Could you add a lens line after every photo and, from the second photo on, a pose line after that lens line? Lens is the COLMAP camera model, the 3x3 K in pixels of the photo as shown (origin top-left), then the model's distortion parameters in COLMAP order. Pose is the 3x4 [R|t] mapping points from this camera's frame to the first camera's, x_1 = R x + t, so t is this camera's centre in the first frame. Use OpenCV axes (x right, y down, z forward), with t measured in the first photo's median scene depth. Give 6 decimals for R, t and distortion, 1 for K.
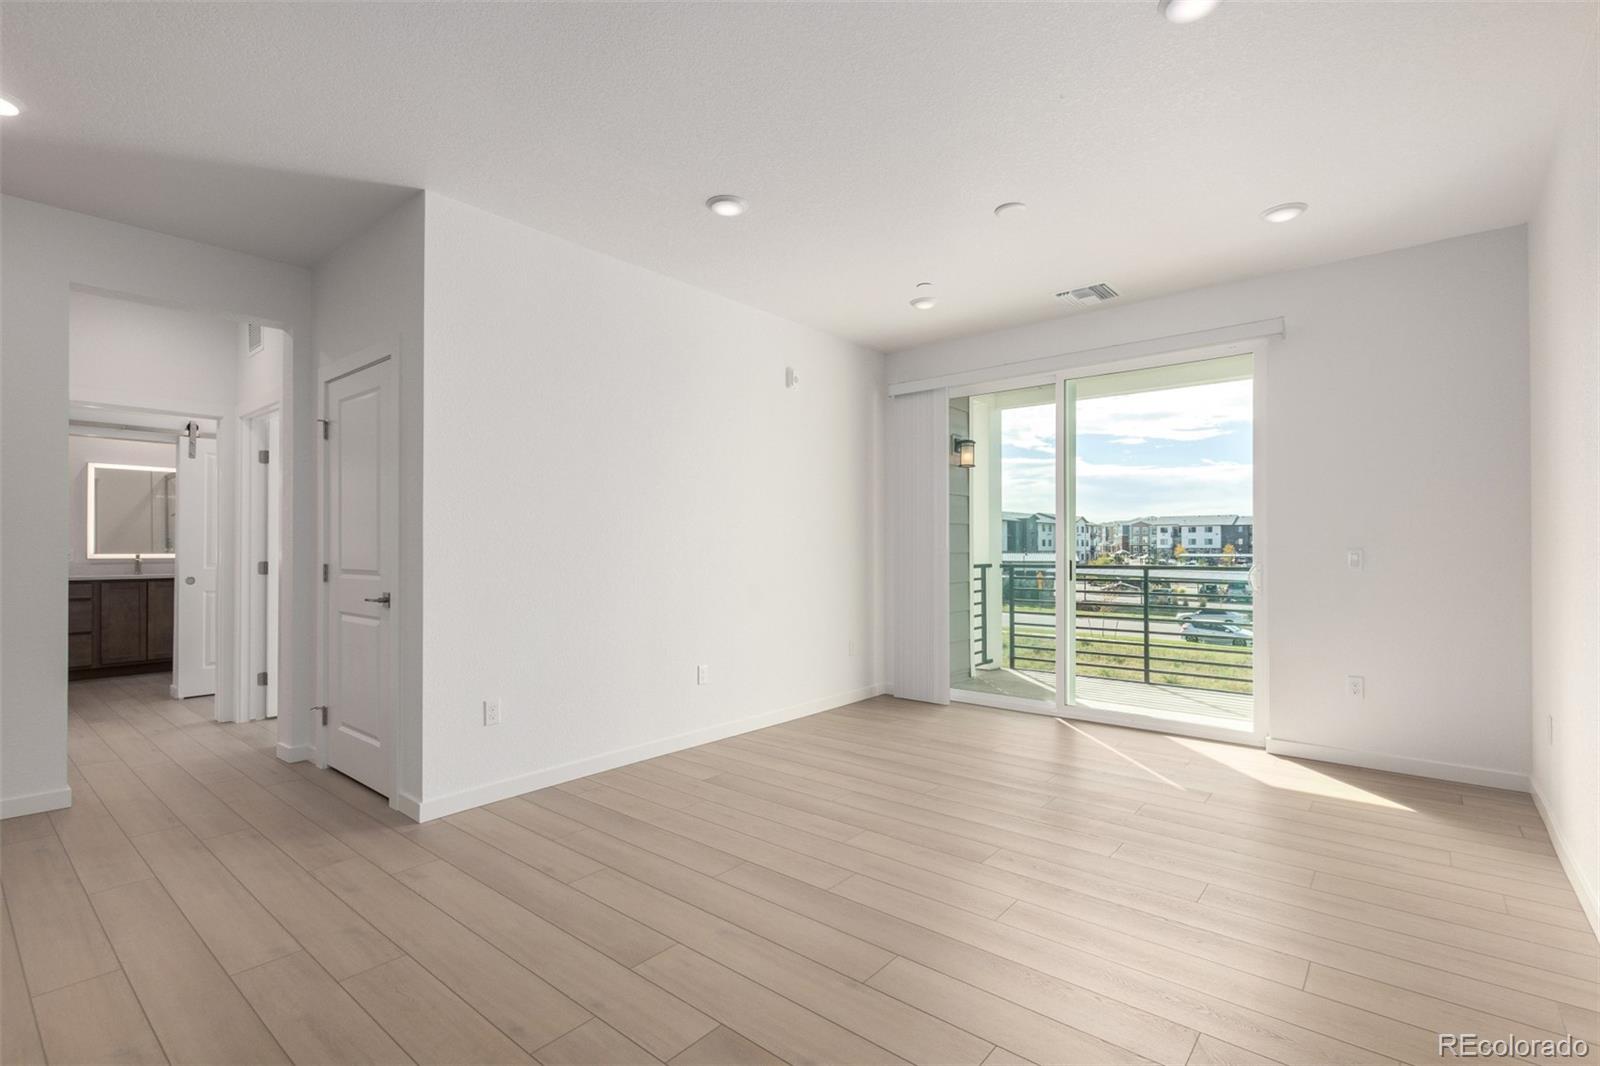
lens RADIAL K [[737.4, 0, 795.7], [0, 737.4, 540.0], [0, 0, 1]] dist [0.001618, -0.000798]
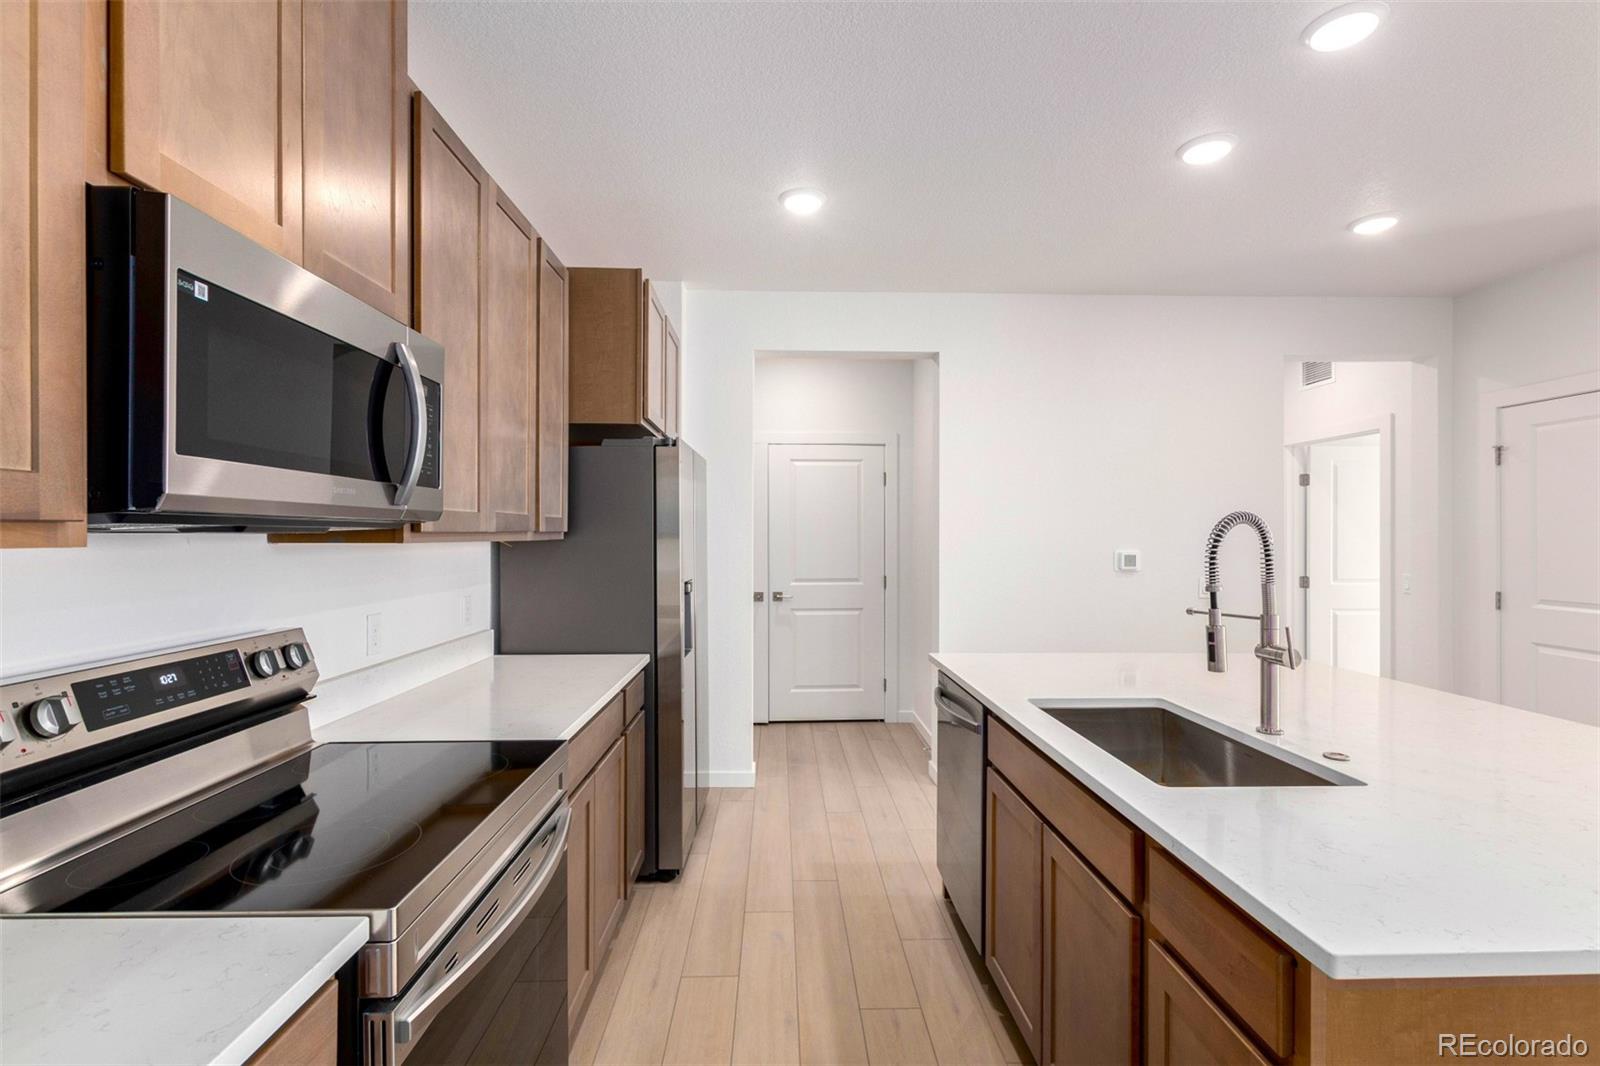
lens RADIAL K [[737.4, 0, 795.7], [0, 737.4, 540.0], [0, 0, 1]] dist [0.001618, -0.000798]
pose [[0.661564, 0.003902, -0.749879, -0.359126], [0.007492, 0.999902, 0.011813, -0.038281], [0.749852, -0.013433, 0.661470, -0.246193]]
